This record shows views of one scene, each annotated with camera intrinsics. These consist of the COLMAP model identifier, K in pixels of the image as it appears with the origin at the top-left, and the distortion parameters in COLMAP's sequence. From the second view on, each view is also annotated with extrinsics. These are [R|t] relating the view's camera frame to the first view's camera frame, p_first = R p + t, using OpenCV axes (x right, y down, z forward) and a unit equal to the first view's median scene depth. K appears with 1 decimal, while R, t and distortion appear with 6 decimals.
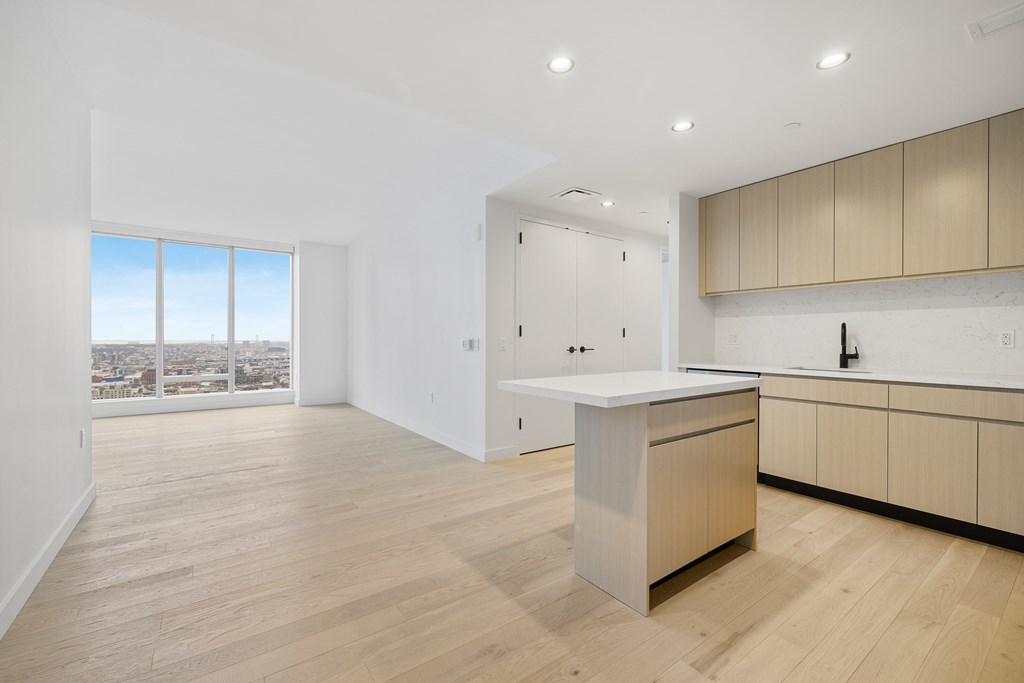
lens RADIAL K [[438.7, 0, 511.8], [0, 438.7, 340.5], [0, 0, 1]] dist [0.000214, 0.000025]
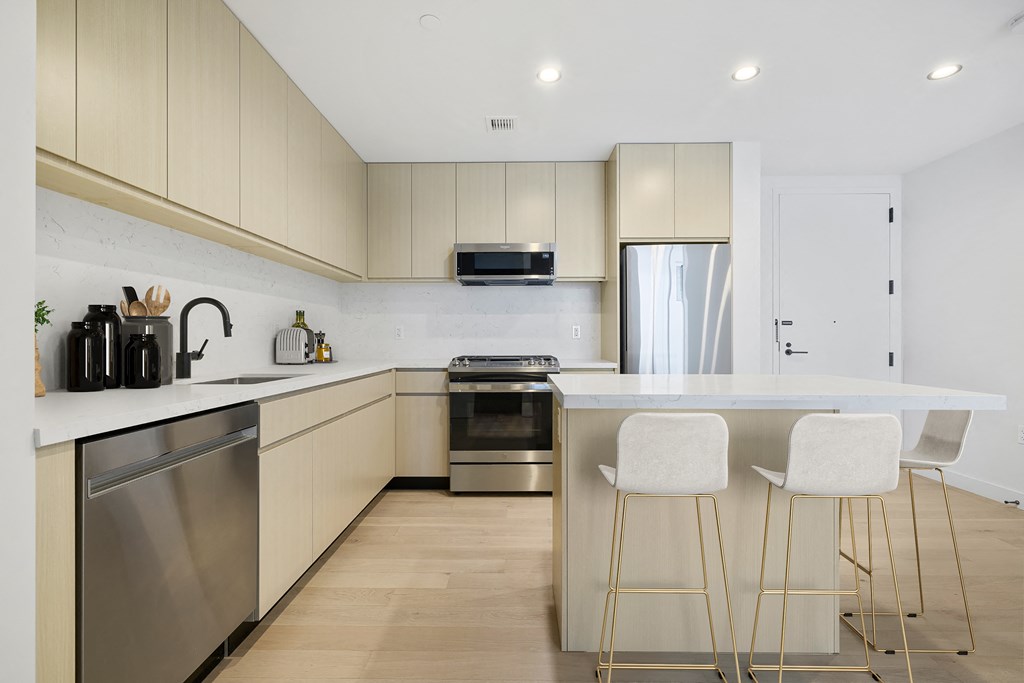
lens RADIAL K [[438.7, 0, 514.8], [0, 438.7, 340.5], [0, 0, 1]] dist [0.000214, 0.000025]
pose [[-0.796519, -0.001518, 0.604611, 0.108547], [0.002054, 0.999984, 0.005217, 0.017181], [-0.604610, 0.005398, -0.796504, 1.560995]]
